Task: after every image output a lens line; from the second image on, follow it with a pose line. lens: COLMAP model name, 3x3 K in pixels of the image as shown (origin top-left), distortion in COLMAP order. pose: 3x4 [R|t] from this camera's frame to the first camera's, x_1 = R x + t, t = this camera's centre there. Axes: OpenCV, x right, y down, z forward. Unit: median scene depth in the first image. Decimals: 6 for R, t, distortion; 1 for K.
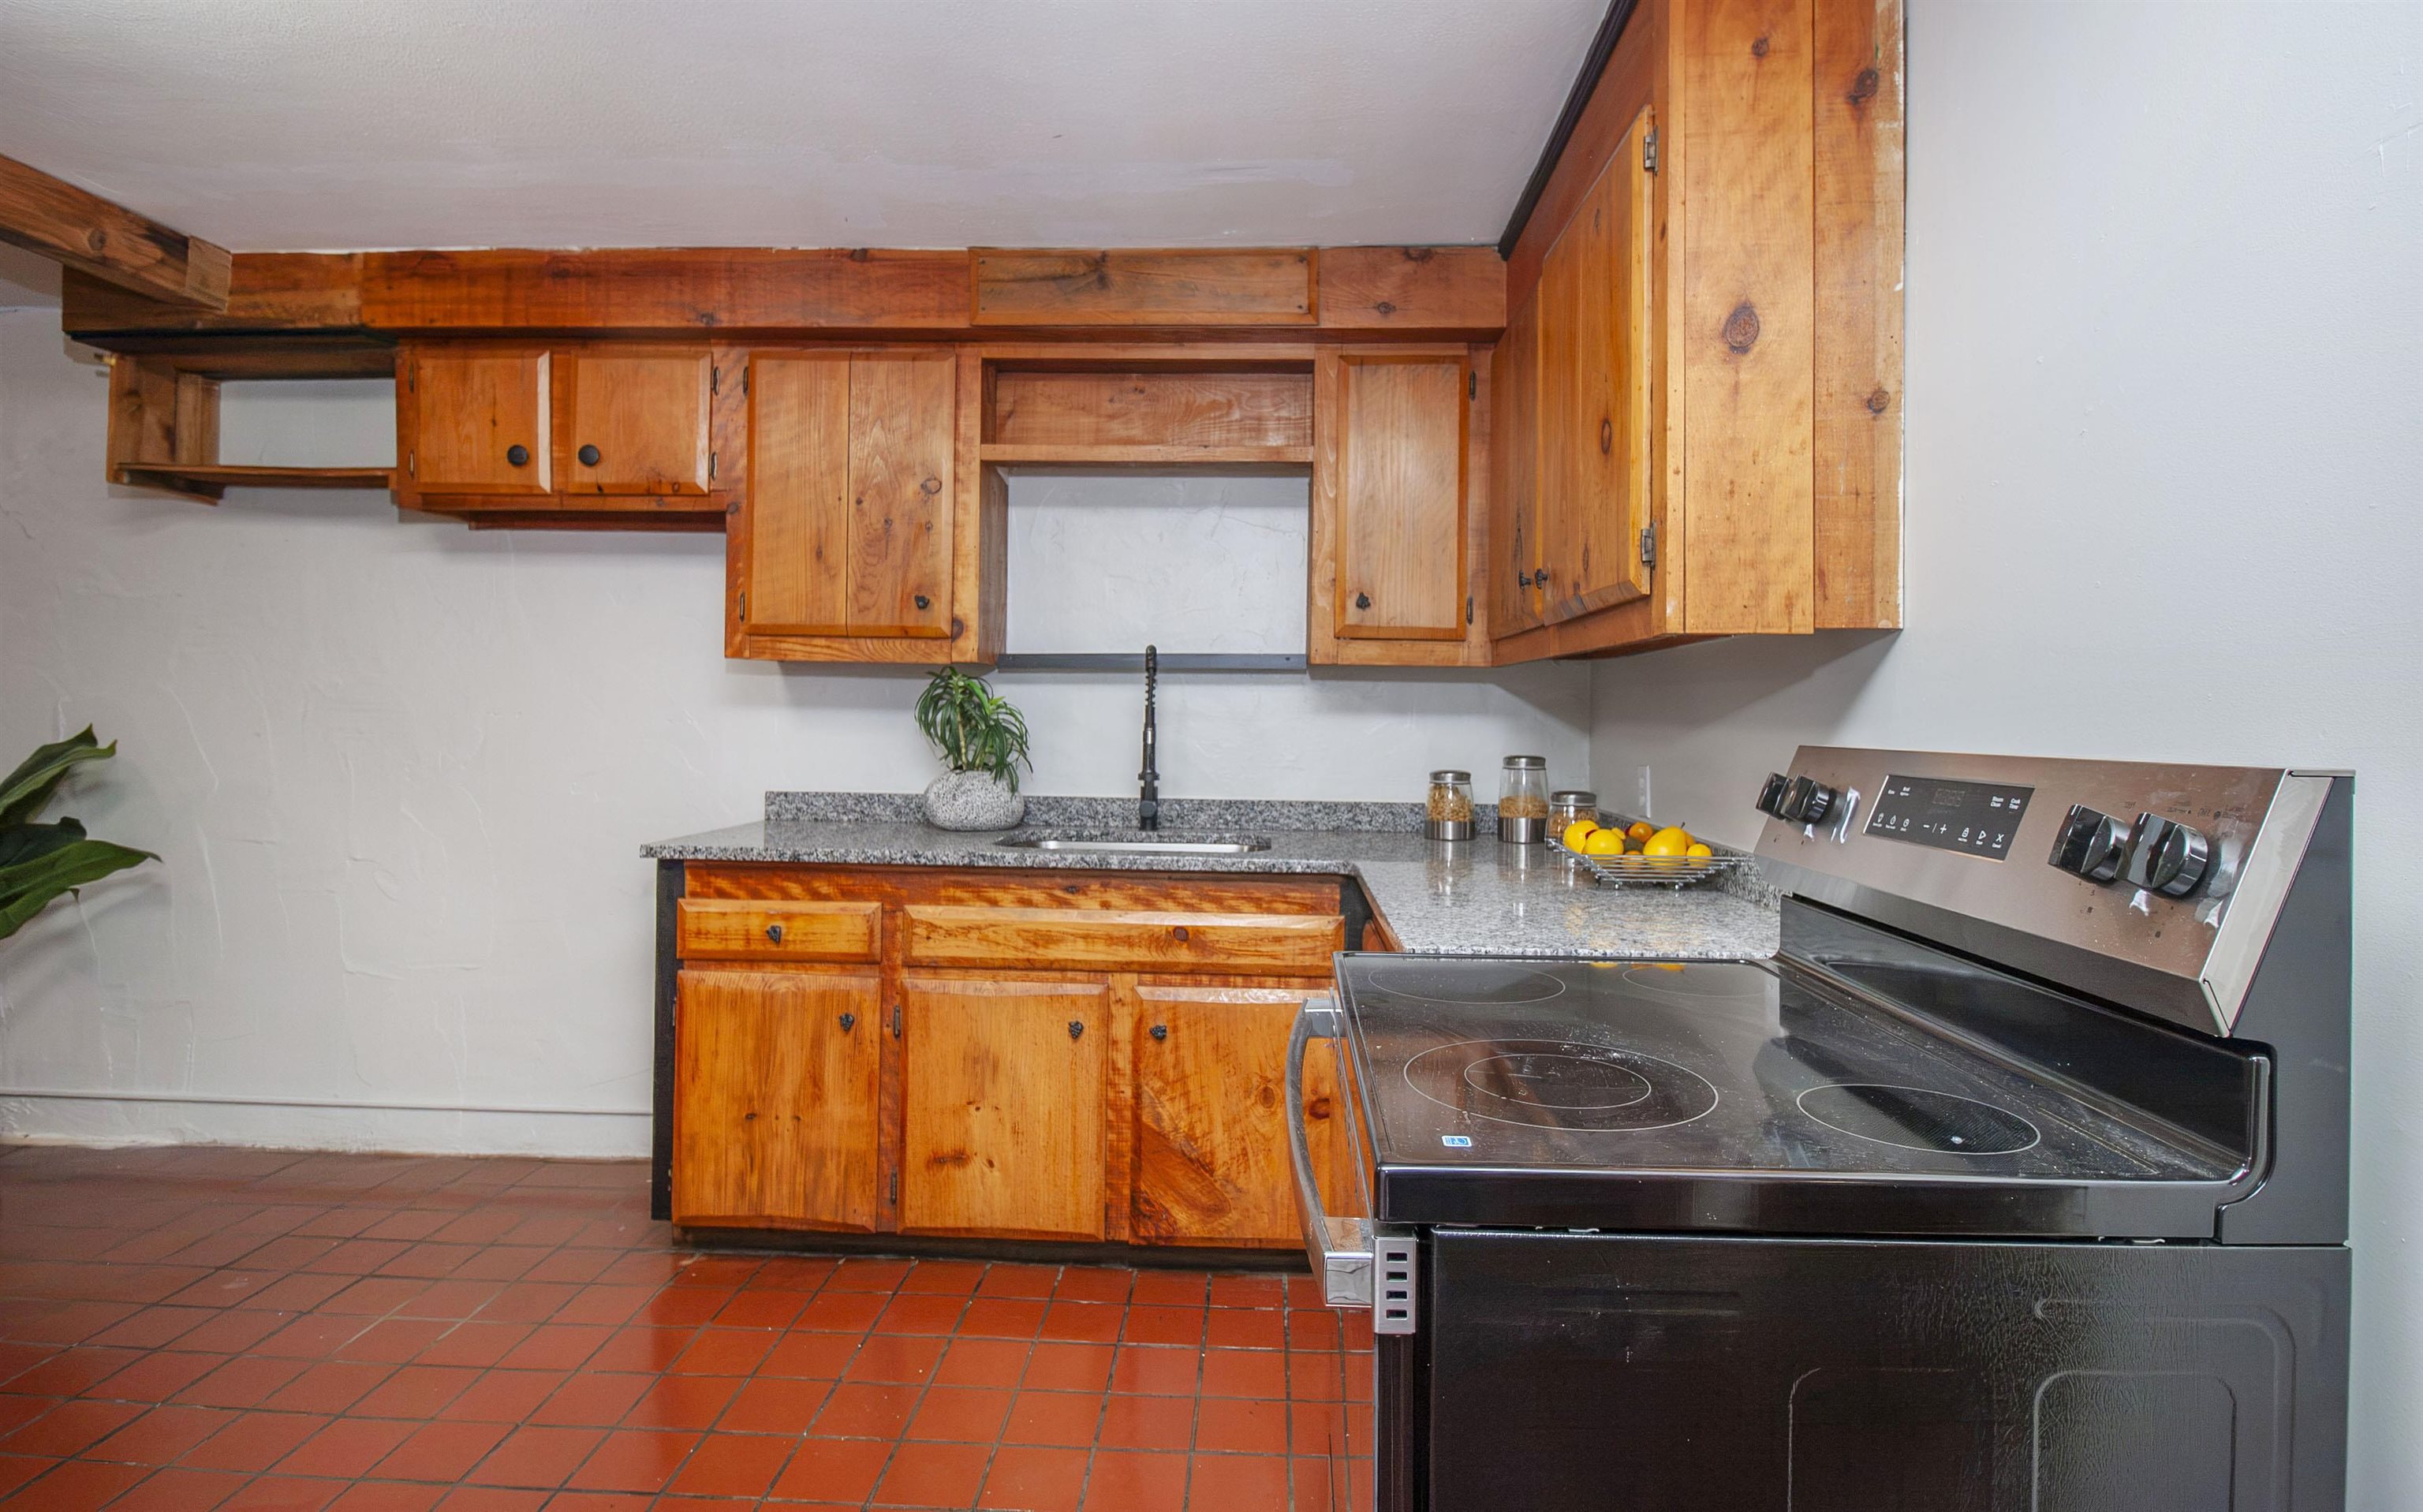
lens RADIAL K [[1171.4, 0, 1218.9], [0, 1171.4, 712.6], [0, 0, 1]] dist [0.000907, -0.012609]
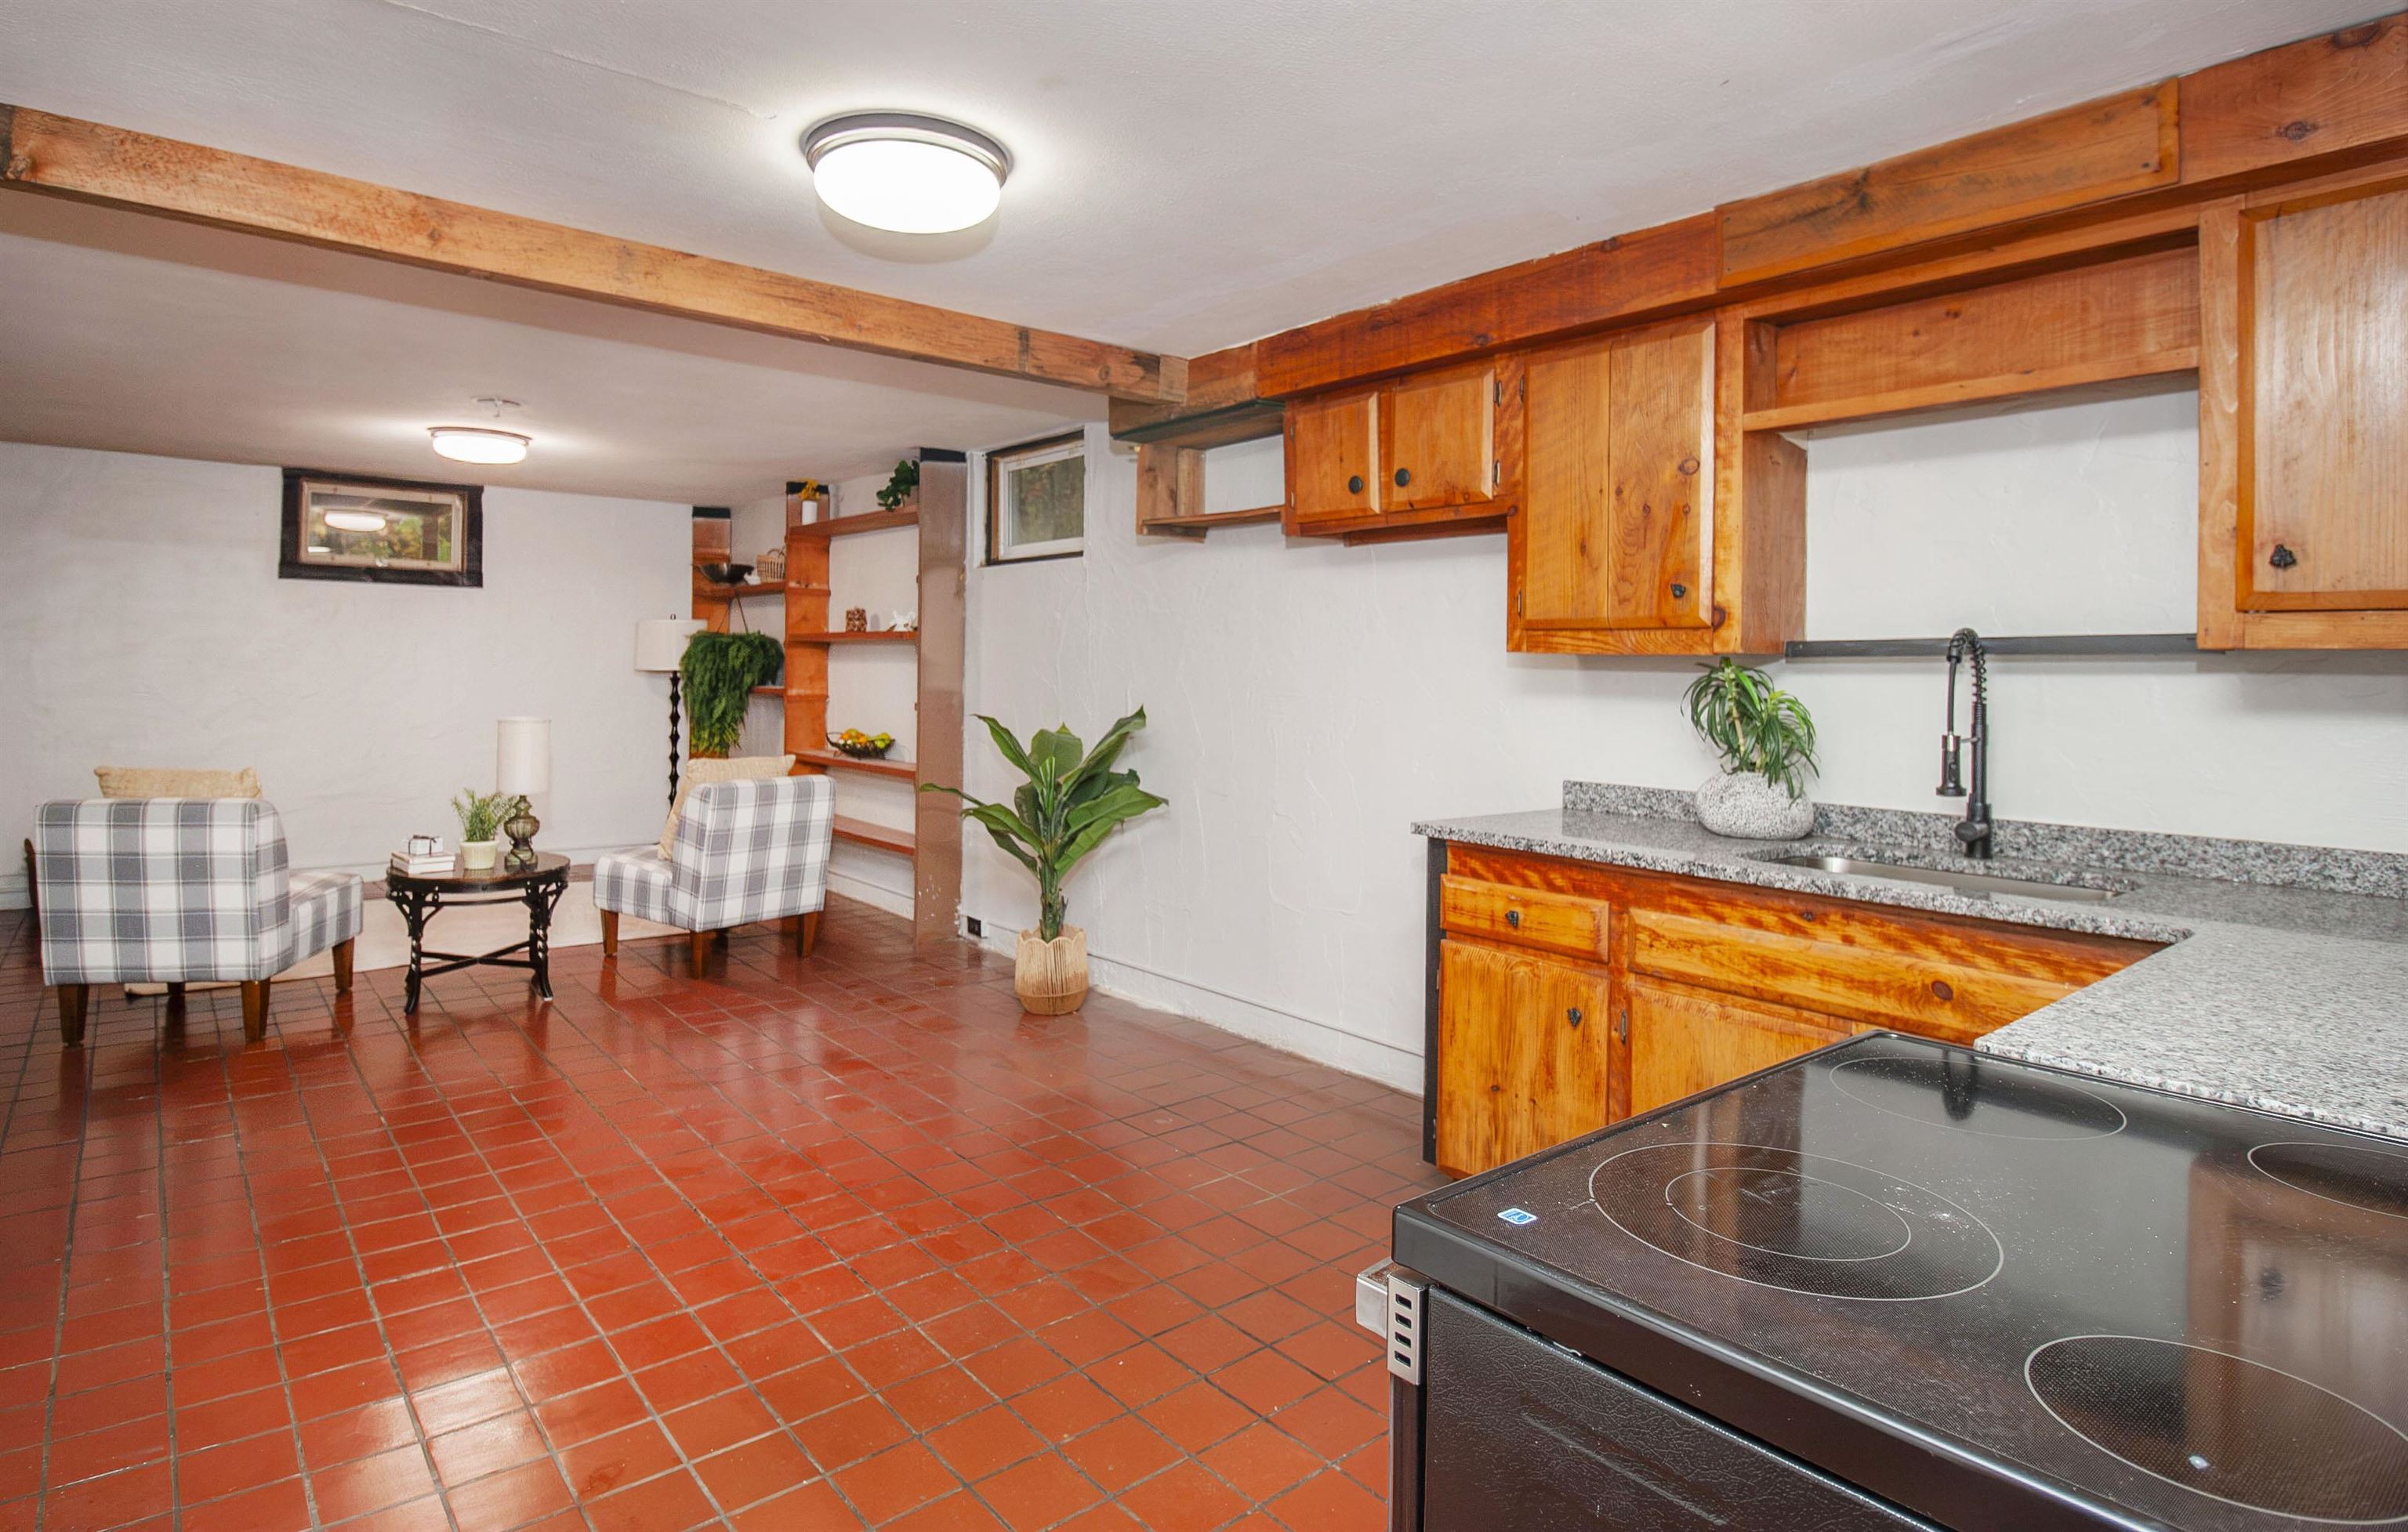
lens RADIAL K [[1238.4, 0, 1202.5], [0, 1238.4, 671.7], [0, 0, 1]] dist [0.001157, -0.014452]
pose [[0.672137, -0.004337, -0.740415, 0.227897], [-0.005157, 0.999931, -0.010539, -0.016417], [0.740409, 0.010902, 0.672068, 0.044561]]
